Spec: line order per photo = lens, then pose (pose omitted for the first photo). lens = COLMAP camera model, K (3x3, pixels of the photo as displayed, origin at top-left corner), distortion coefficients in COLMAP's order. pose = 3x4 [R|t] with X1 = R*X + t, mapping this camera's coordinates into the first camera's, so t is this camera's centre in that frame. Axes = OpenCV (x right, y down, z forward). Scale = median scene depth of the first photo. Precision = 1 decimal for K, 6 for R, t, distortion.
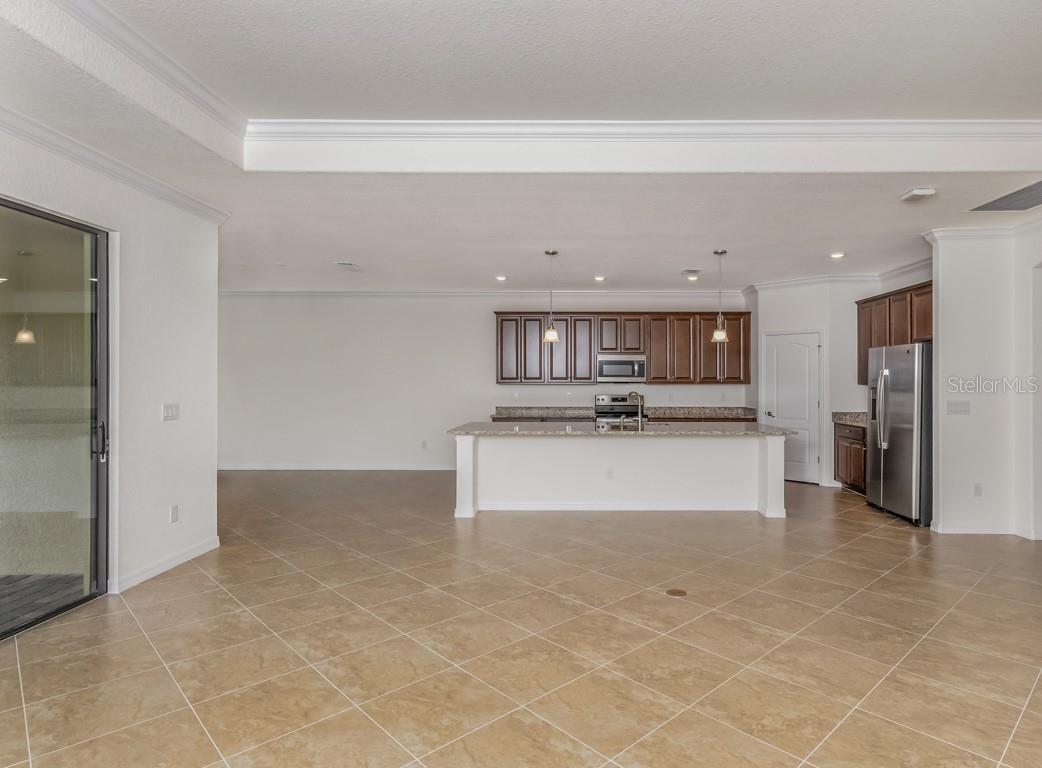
lens RADIAL K [[574.6, 0, 563.3], [0, 574.6, 385.1], [0, 0, 1]] dist [-0.001441, -0.000272]
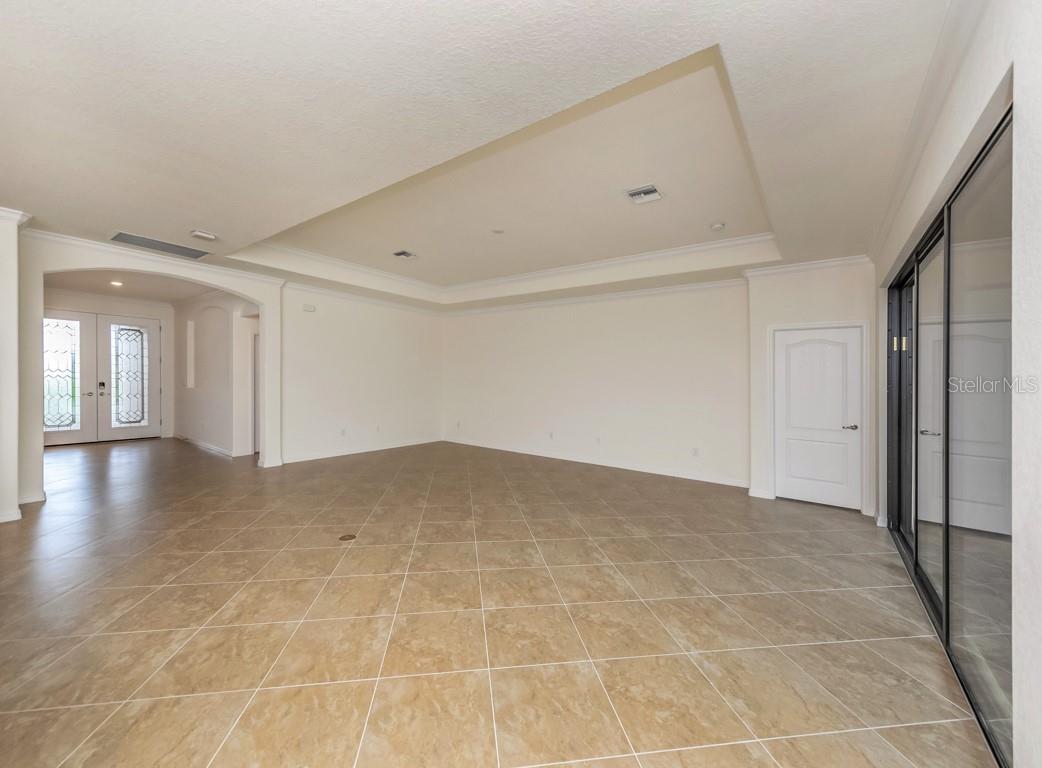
lens RADIAL K [[405.1, 0, 521.0], [0, 405.1, 384.0], [0, 0, 1]] dist [0.001560, 0.000023]
pose [[-0.811583, -0.026568, 0.583633, -0.445861], [-0.020864, 0.999646, 0.016493, -0.005928], [-0.583864, 0.001209, -0.811850, 1.046547]]
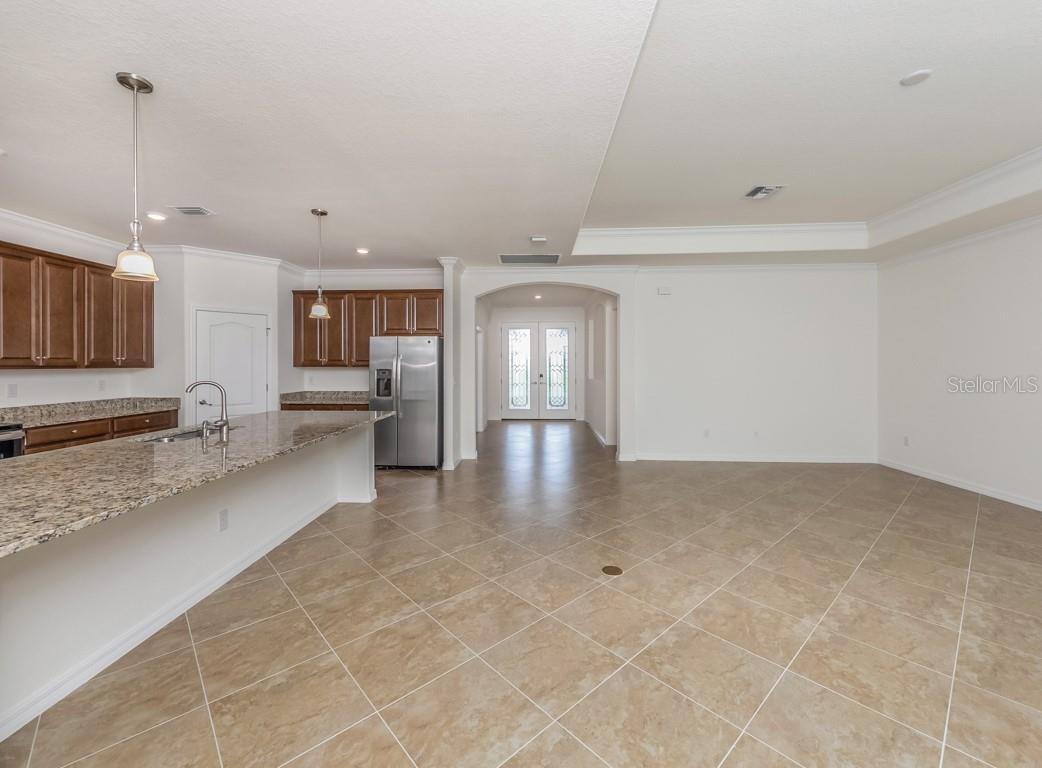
lens RADIAL K [[431.2, 0, 508.7], [0, 431.2, 368.1], [0, 0, 1]] dist [0.006118, -0.000651]
pose [[0.053262, -0.010304, 0.998527, -0.400305], [0.006910, 0.999927, 0.009950, -0.006167], [-0.998557, 0.006370, 0.053329, 0.788877]]
